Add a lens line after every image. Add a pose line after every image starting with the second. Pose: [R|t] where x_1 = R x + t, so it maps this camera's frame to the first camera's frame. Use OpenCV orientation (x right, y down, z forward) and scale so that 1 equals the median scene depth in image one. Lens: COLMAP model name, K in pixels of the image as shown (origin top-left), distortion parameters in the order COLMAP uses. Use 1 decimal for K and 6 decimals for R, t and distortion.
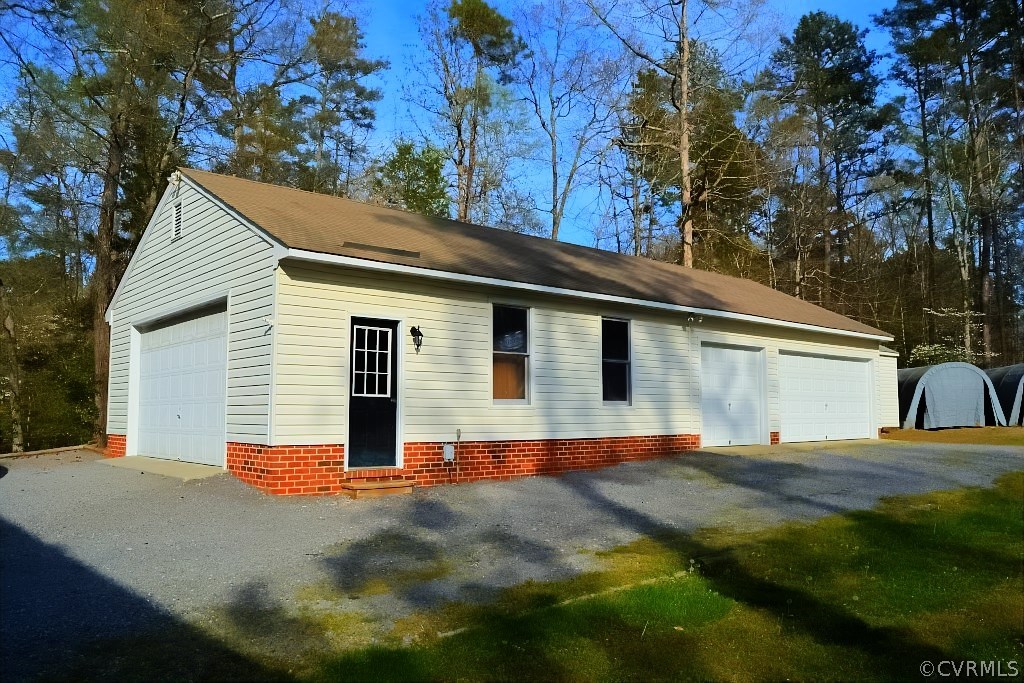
lens RADIAL K [[802.1, 0, 511.7], [0, 802.1, 340.0], [0, 0, 1]] dist [-0.079239, 0.012236]
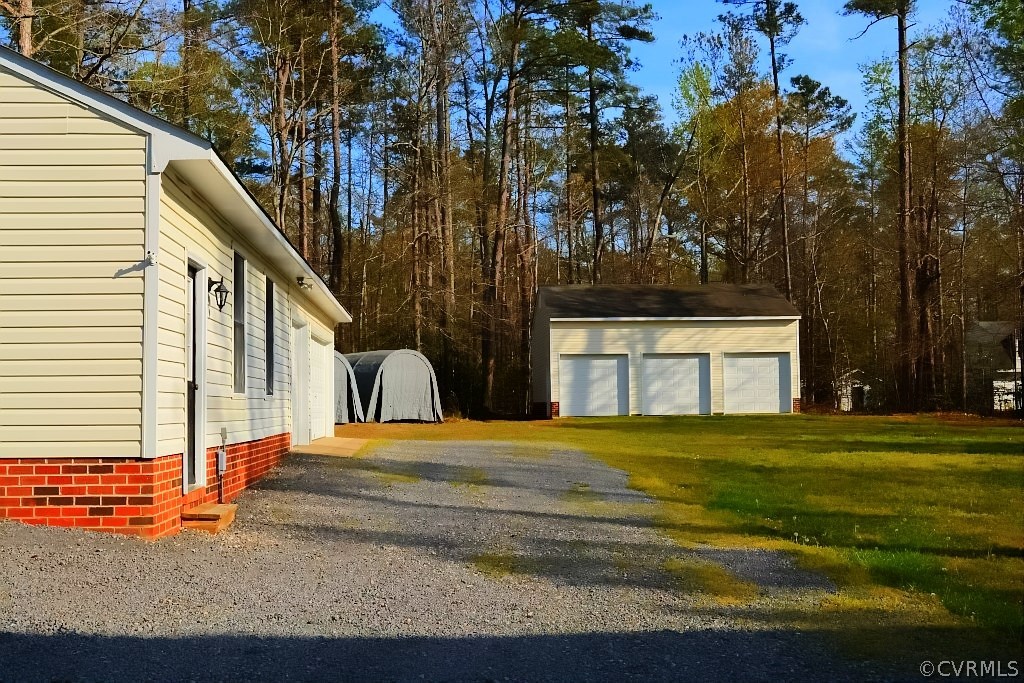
lens RADIAL K [[1161.4, 0, 511.5], [0, 1161.4, 342.0], [0, 0, 1]] dist [-0.050760, 0.000000]
pose [[0.581877, 0.030327, 0.812711, -0.625732], [-0.052160, 0.998639, 0.000080, 0.020456], [-0.811602, -0.042438, 0.582667, 0.182758]]
